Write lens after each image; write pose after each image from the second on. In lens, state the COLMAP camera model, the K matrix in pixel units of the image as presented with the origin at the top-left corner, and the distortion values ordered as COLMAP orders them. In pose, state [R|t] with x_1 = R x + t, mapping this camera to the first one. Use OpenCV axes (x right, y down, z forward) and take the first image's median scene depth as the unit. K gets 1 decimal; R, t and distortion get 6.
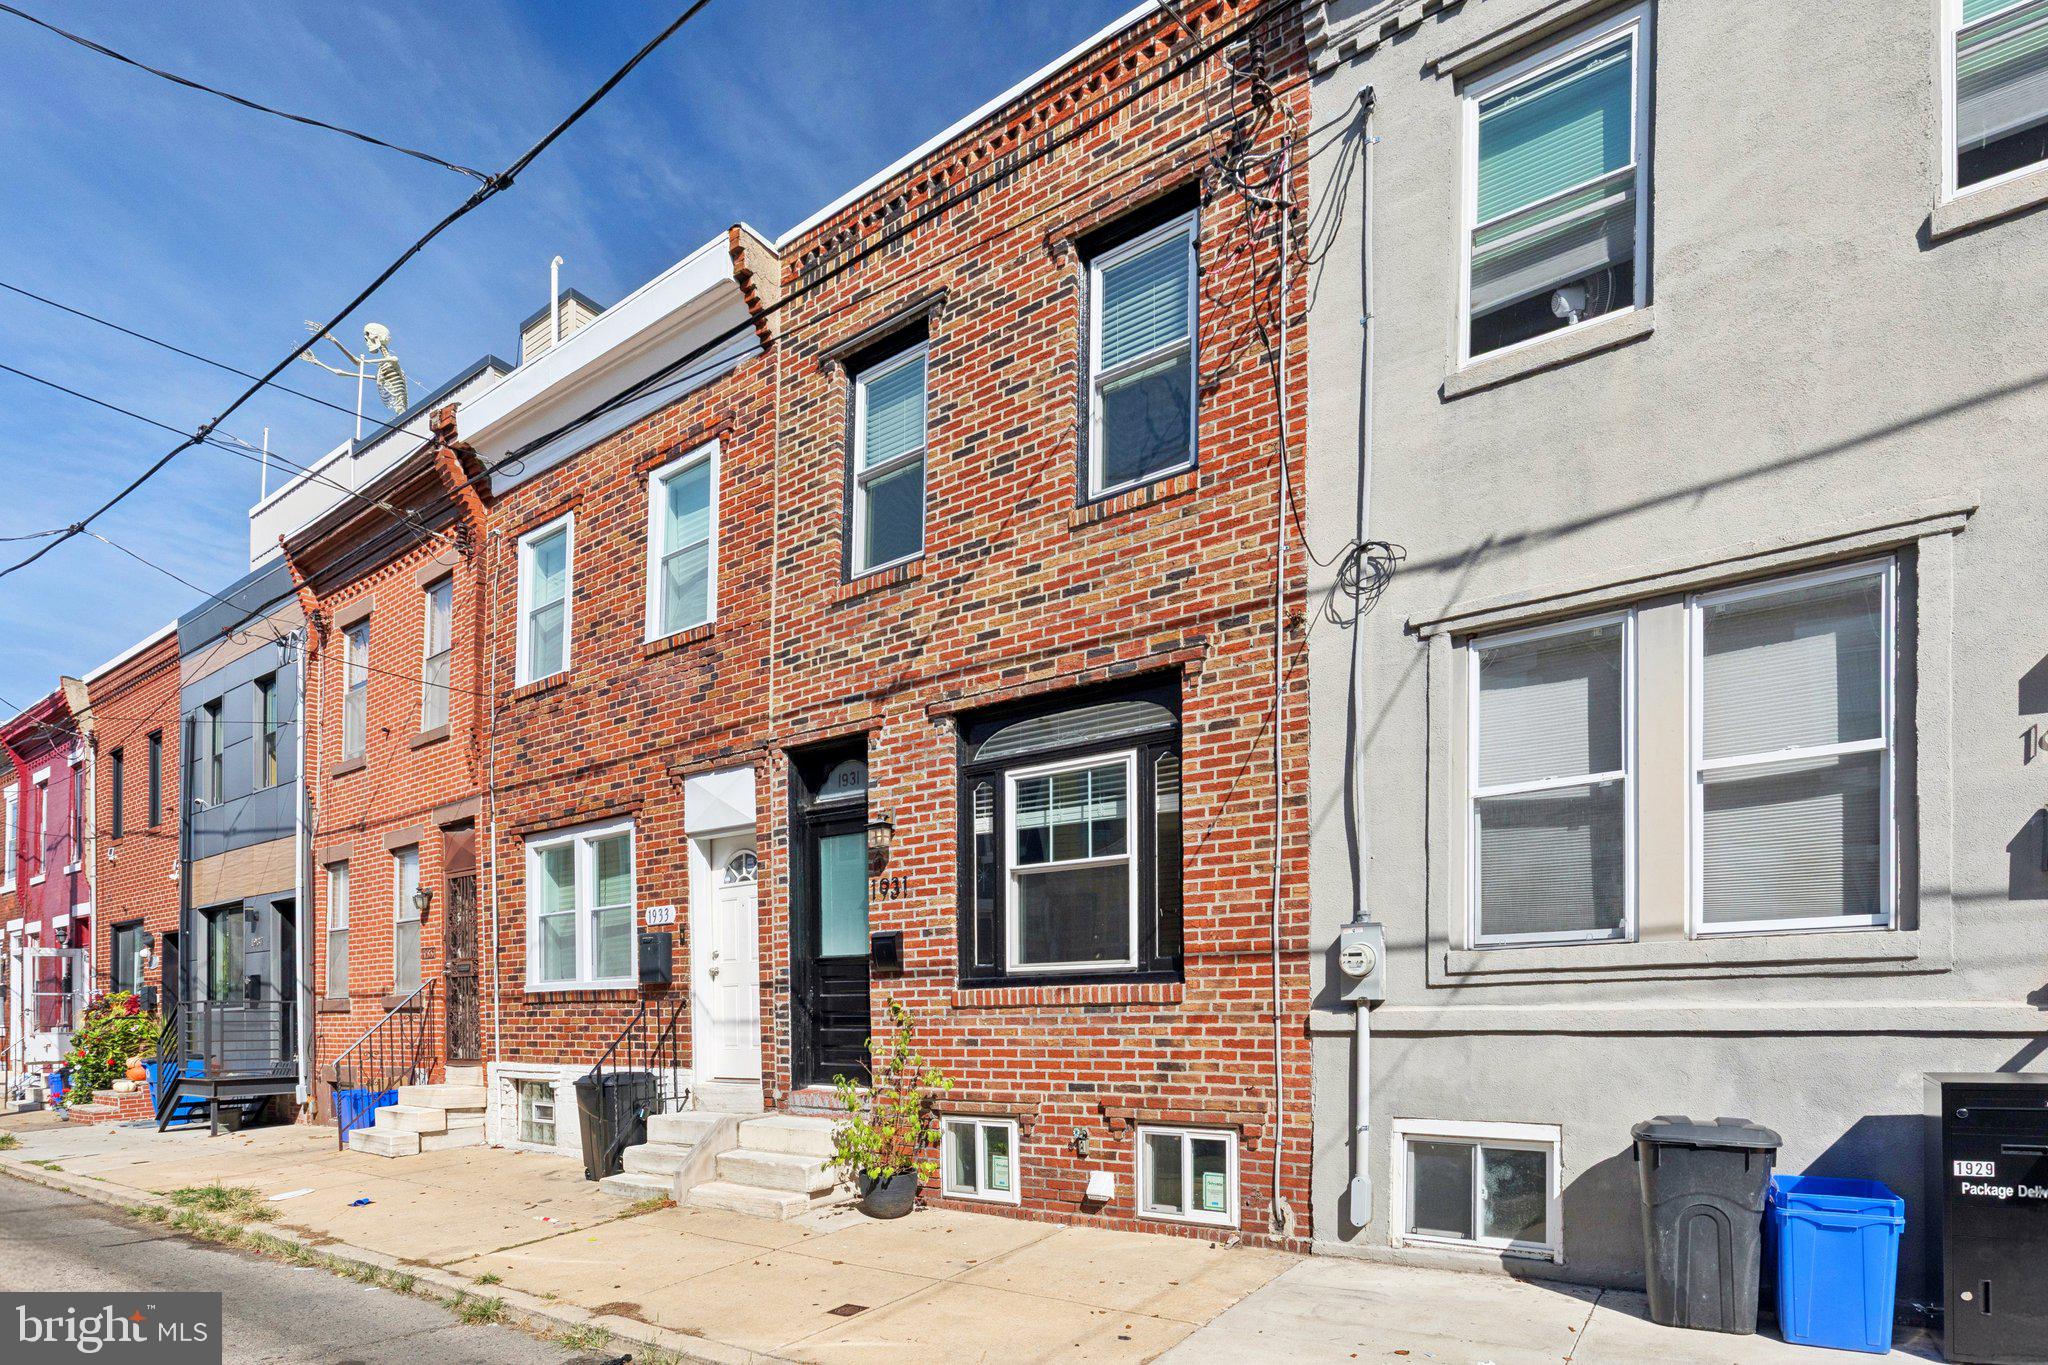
lens RADIAL K [[995.8, 0, 1024.0], [0, 995.8, 682.5], [0, 0, 1]] dist [-0.000734, 0.000251]
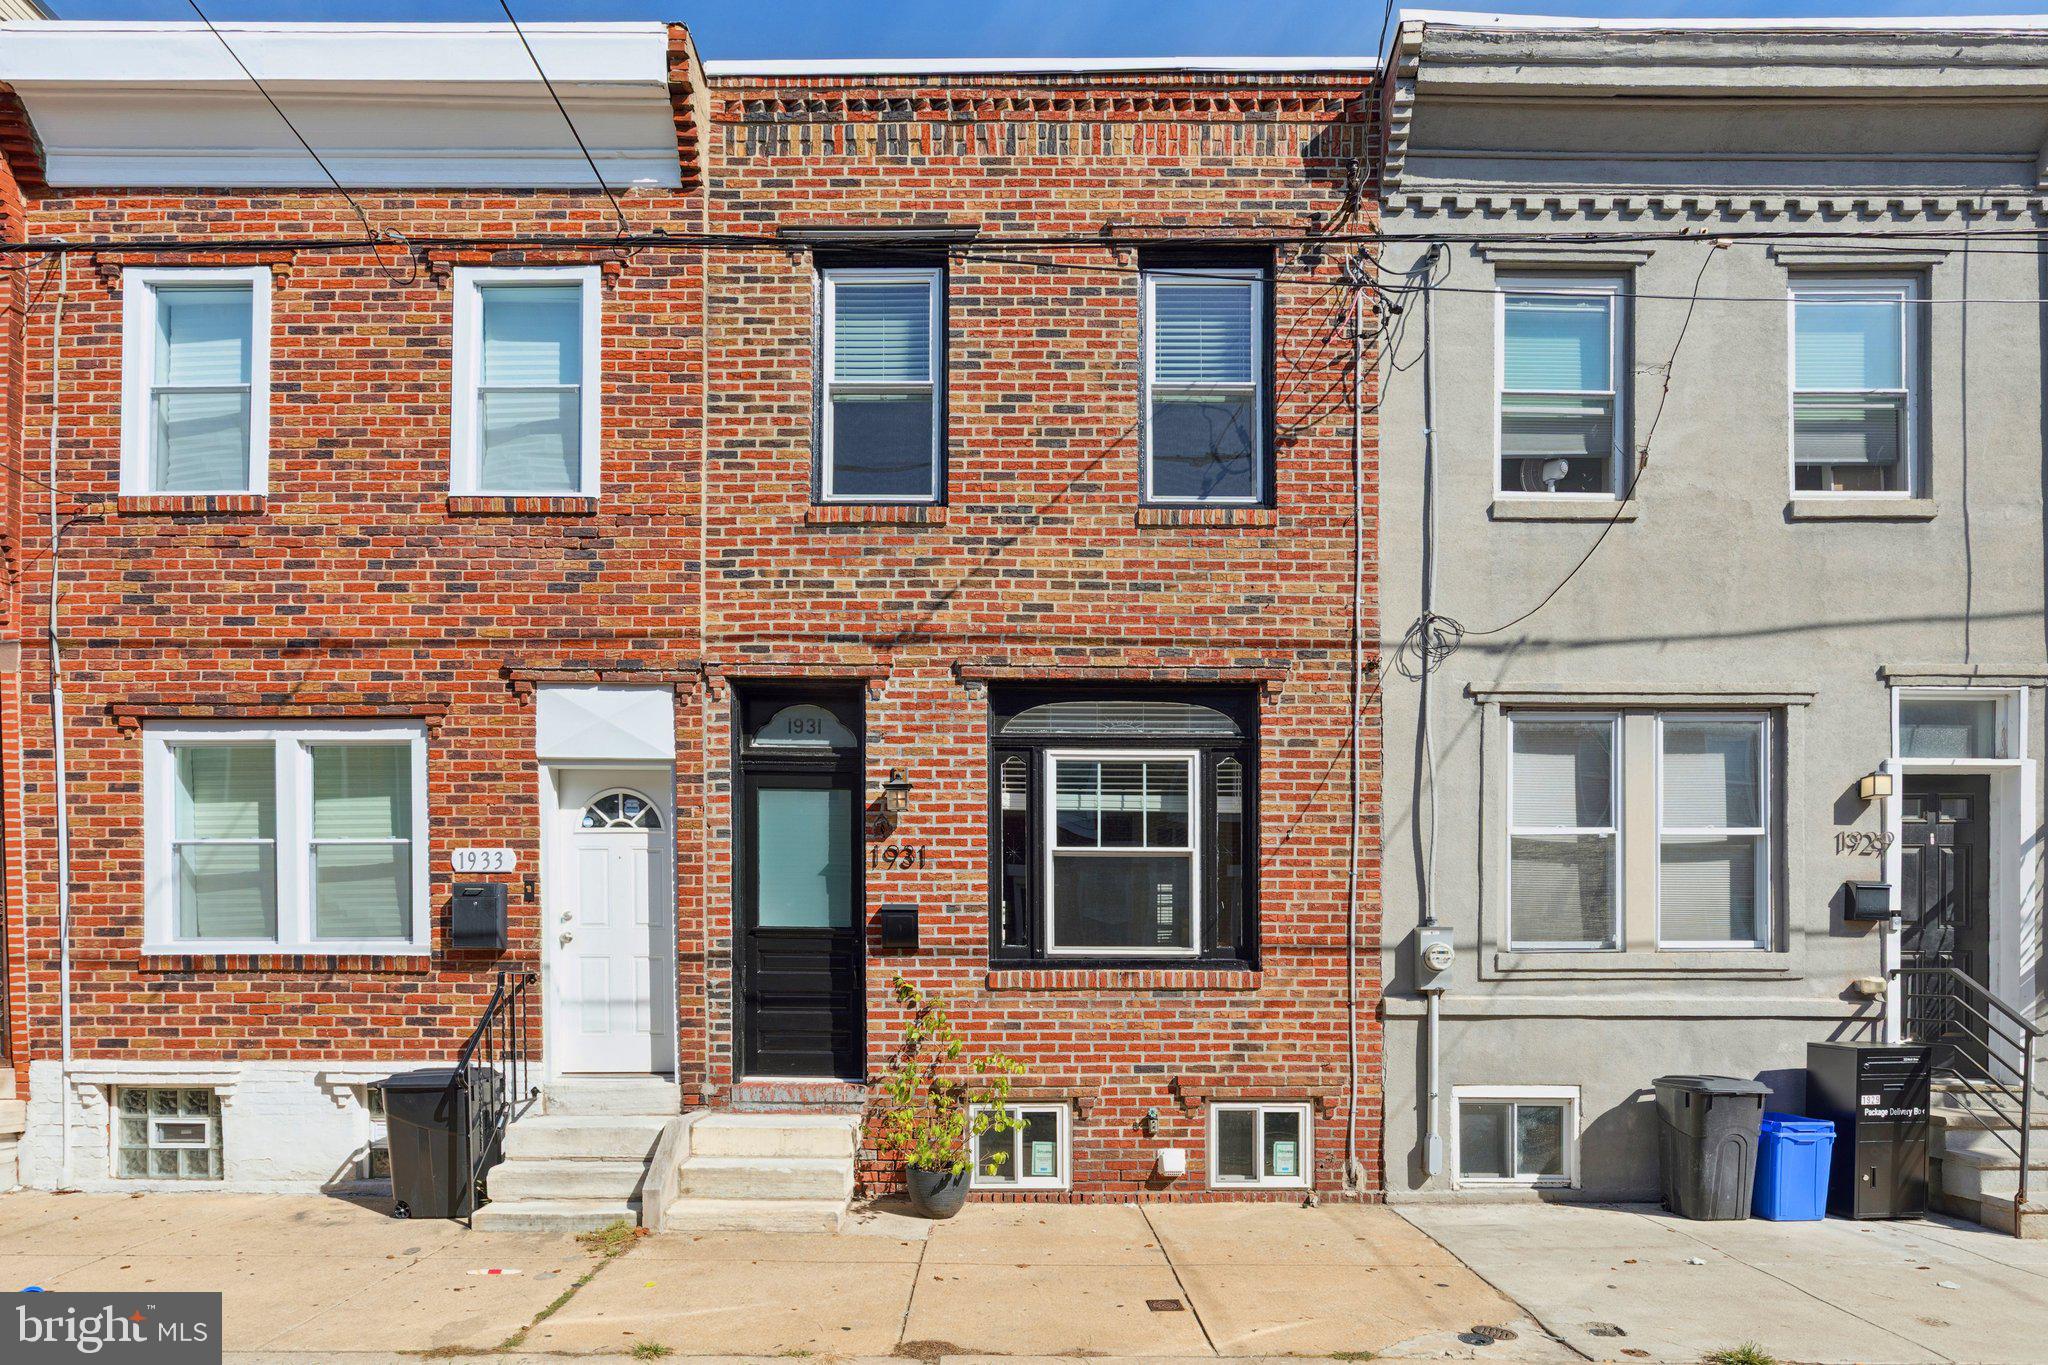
lens RADIAL K [[993.2, 0, 1024.0], [0, 993.2, 682.5], [0, 0, 1]] dist [0.002016, 0.000002]
pose [[0.823634, 0.184300, 0.536340, -0.632591], [-0.189670, 0.980781, -0.045753, 0.081249], [-0.534464, -0.064044, 0.842761, 0.215635]]
